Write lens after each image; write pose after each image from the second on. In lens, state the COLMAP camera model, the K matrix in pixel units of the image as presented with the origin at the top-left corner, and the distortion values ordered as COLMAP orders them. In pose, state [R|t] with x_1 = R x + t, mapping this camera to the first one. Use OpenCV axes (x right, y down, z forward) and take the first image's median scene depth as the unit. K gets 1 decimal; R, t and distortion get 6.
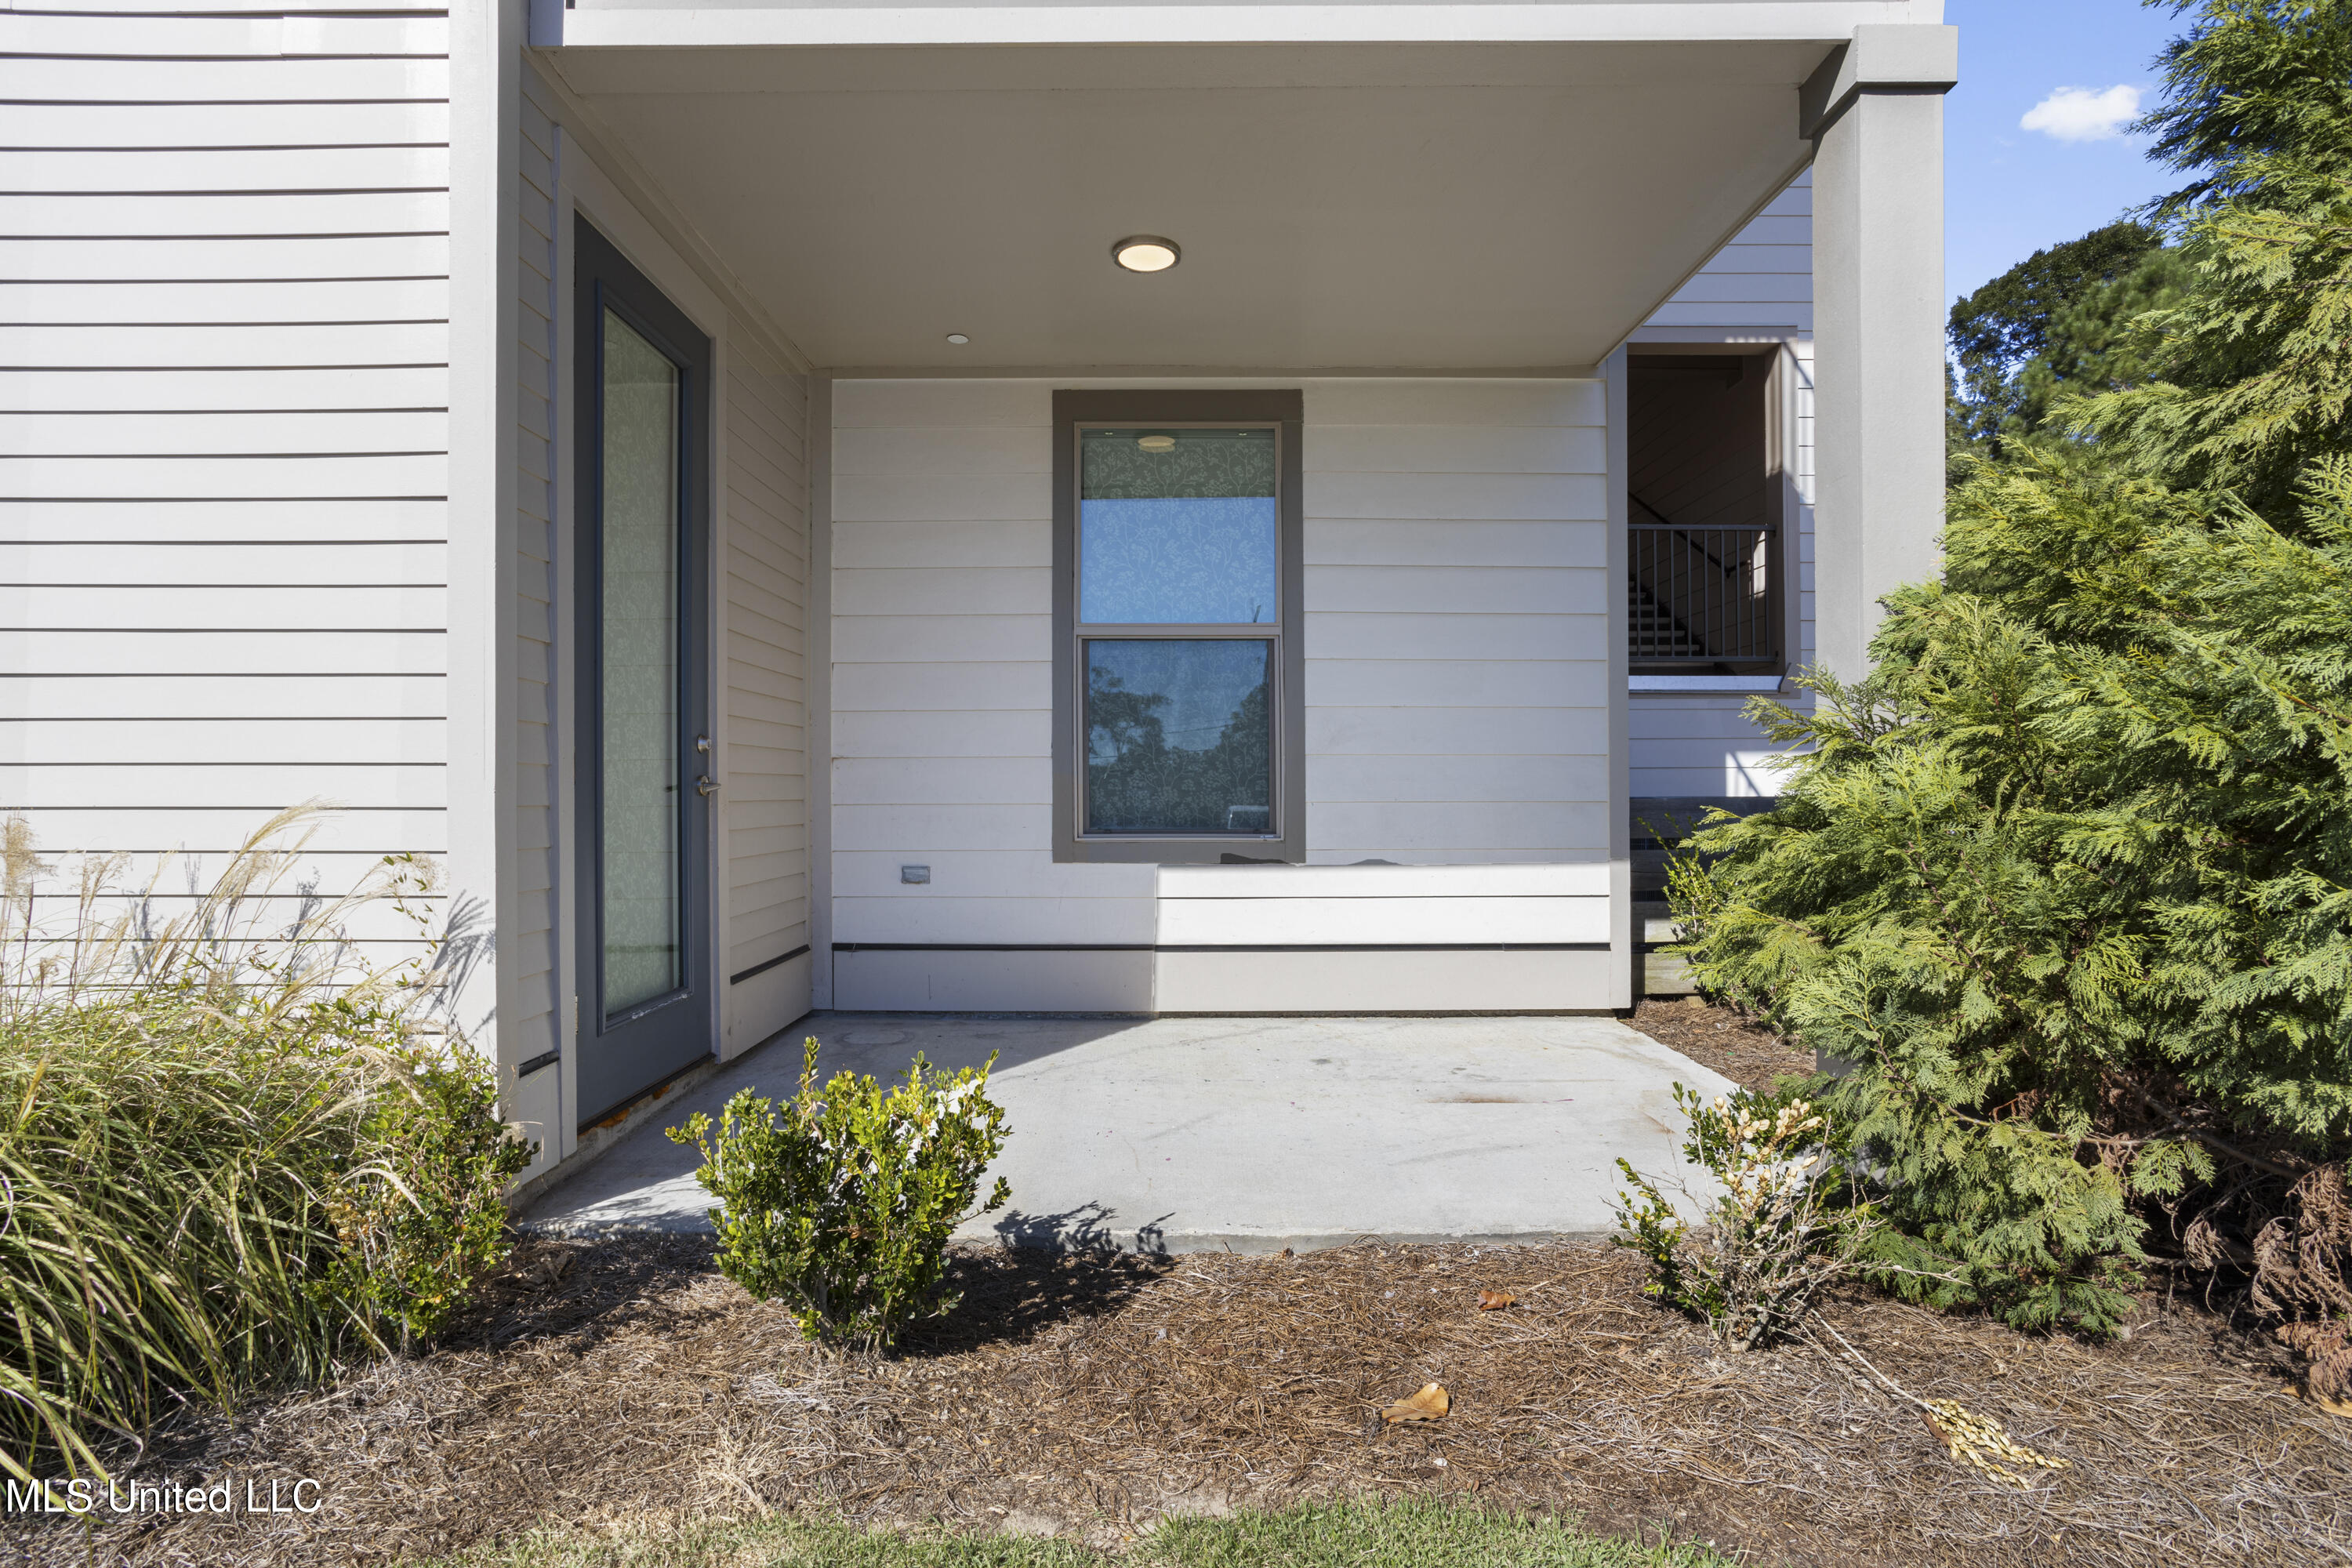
lens RADIAL K [[1136.0, 0, 1169.1], [0, 1136.0, 787.3], [0, 0, 1]] dist [-0.054396, 0.032543]
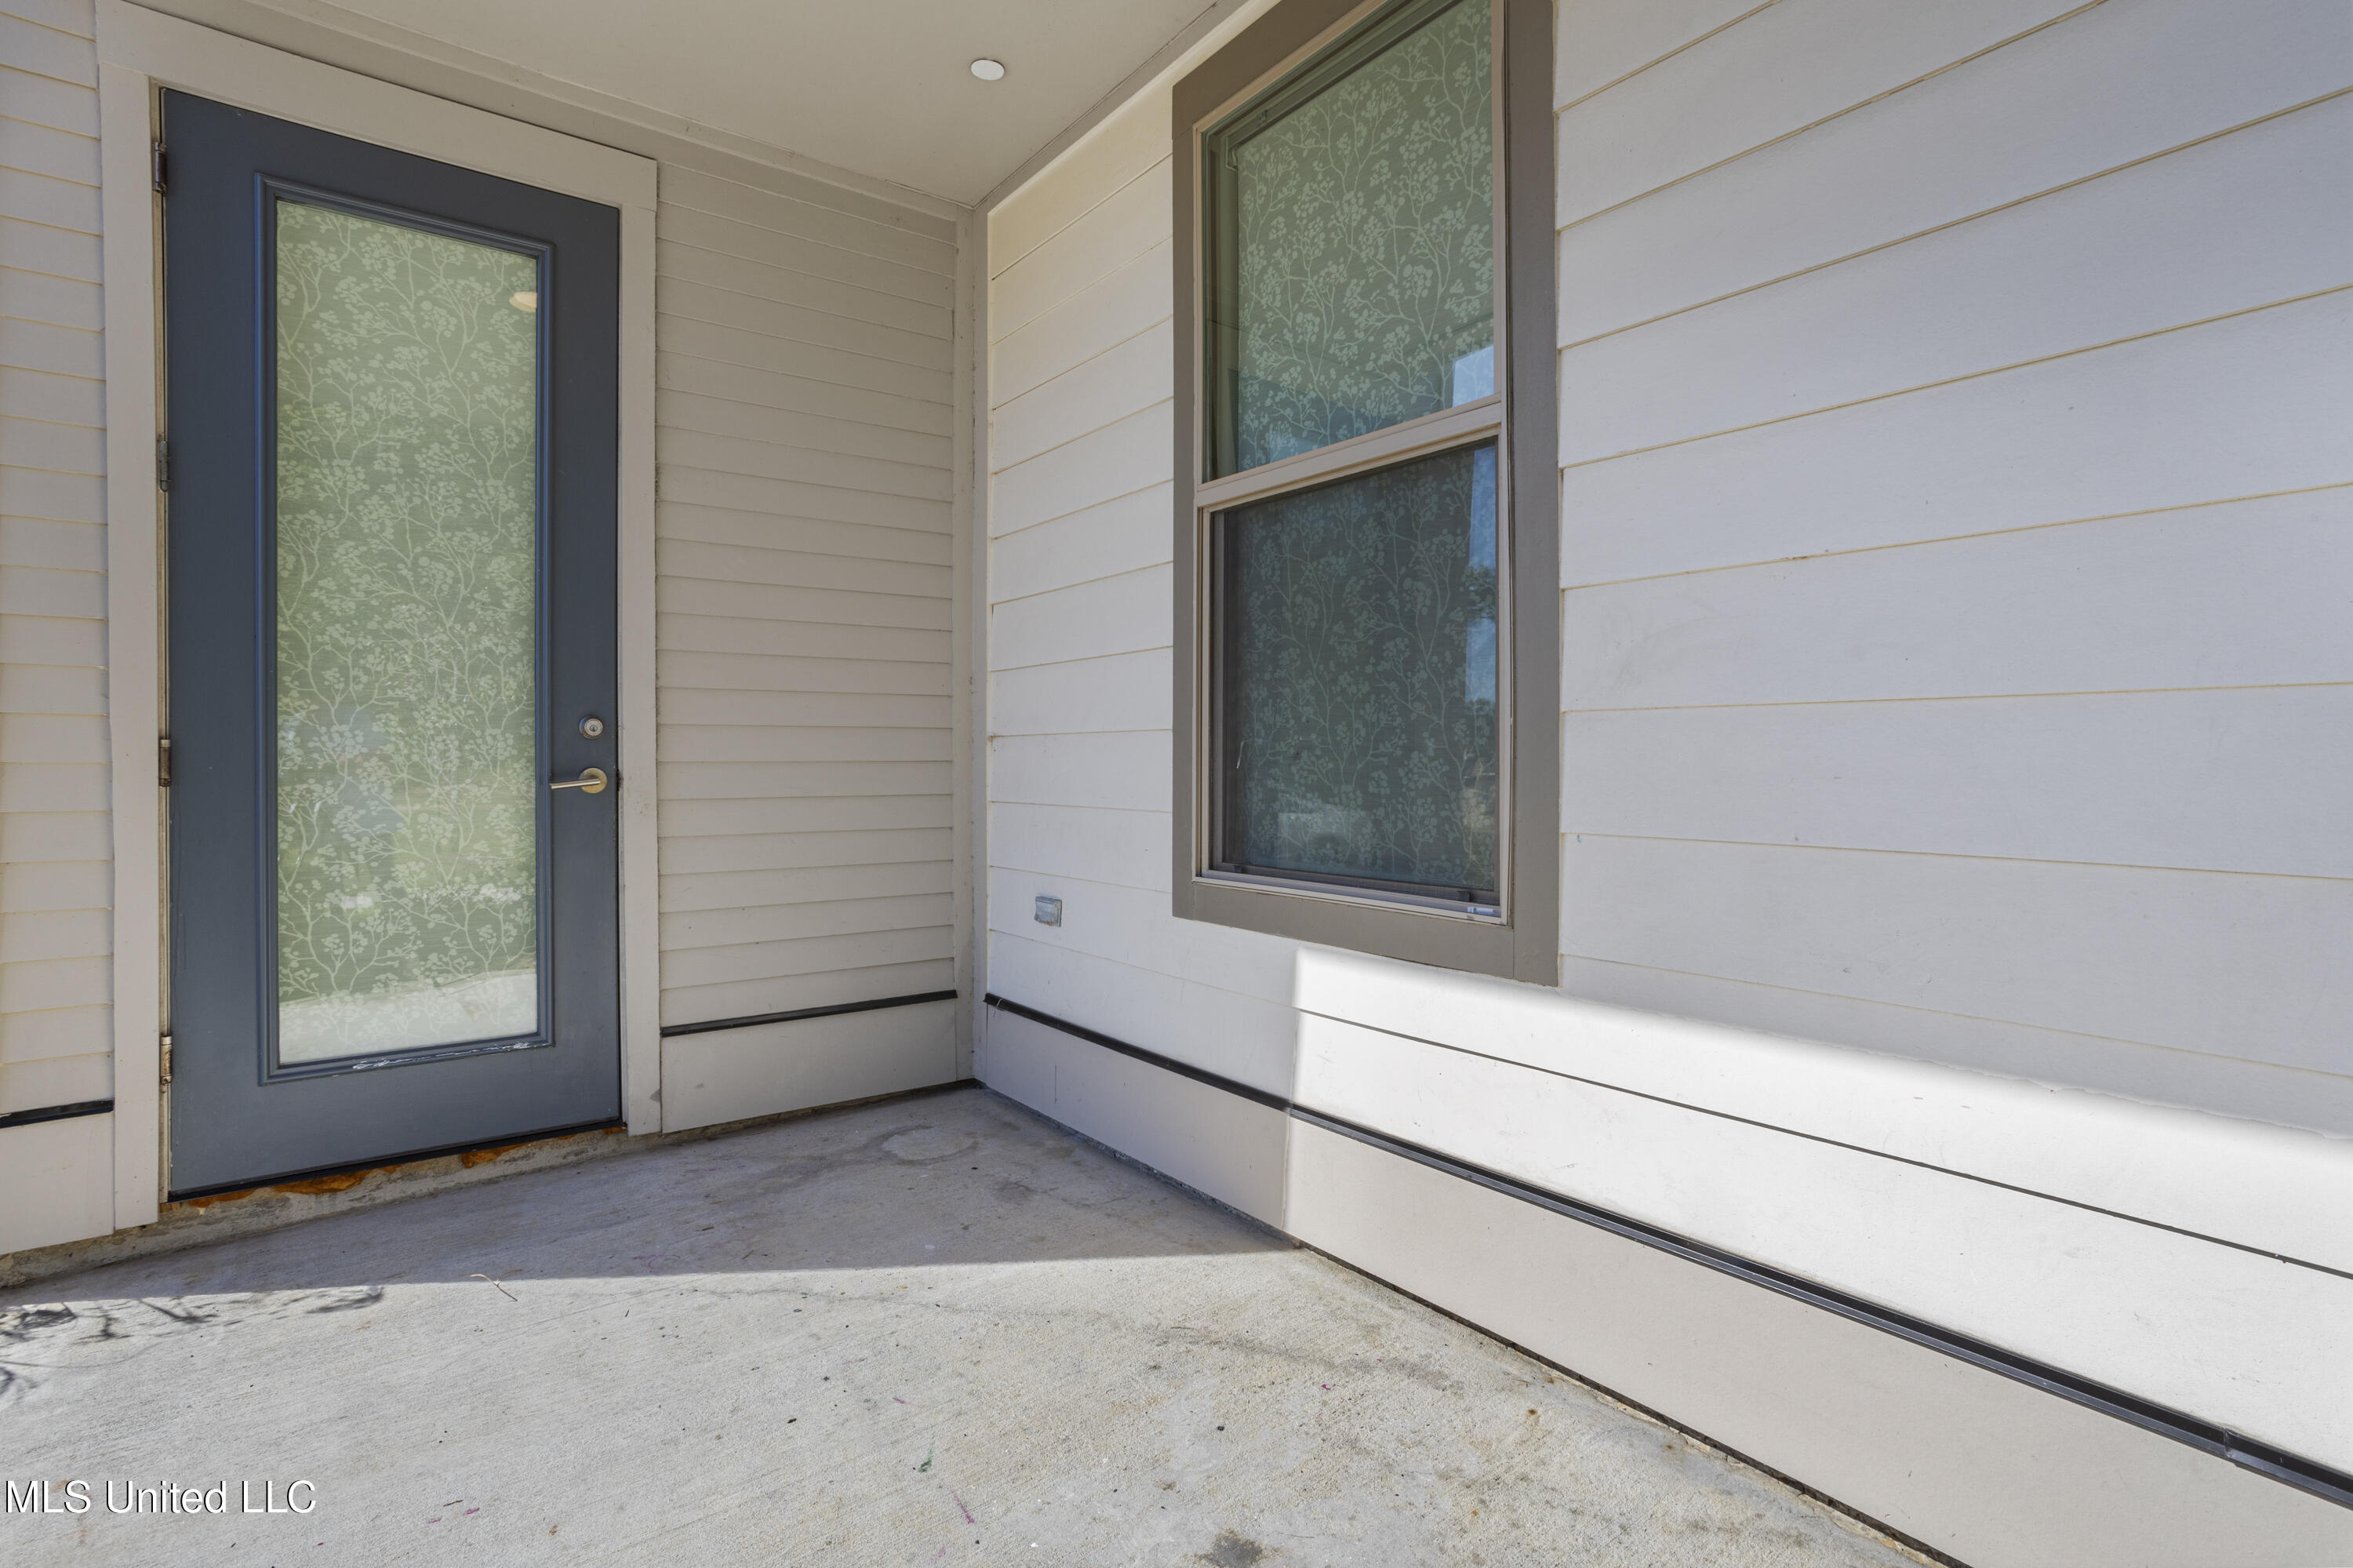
lens RADIAL K [[1136.5, 0, 1169.6], [0, 1136.5, 787.3], [0, 0, 1]] dist [-0.054396, 0.032543]
pose [[0.595769, 0.021763, -0.802861, 0.354346], [0.000748, 0.999617, 0.027651, -0.014388], [0.803155, -0.017074, 0.595525, 0.659961]]
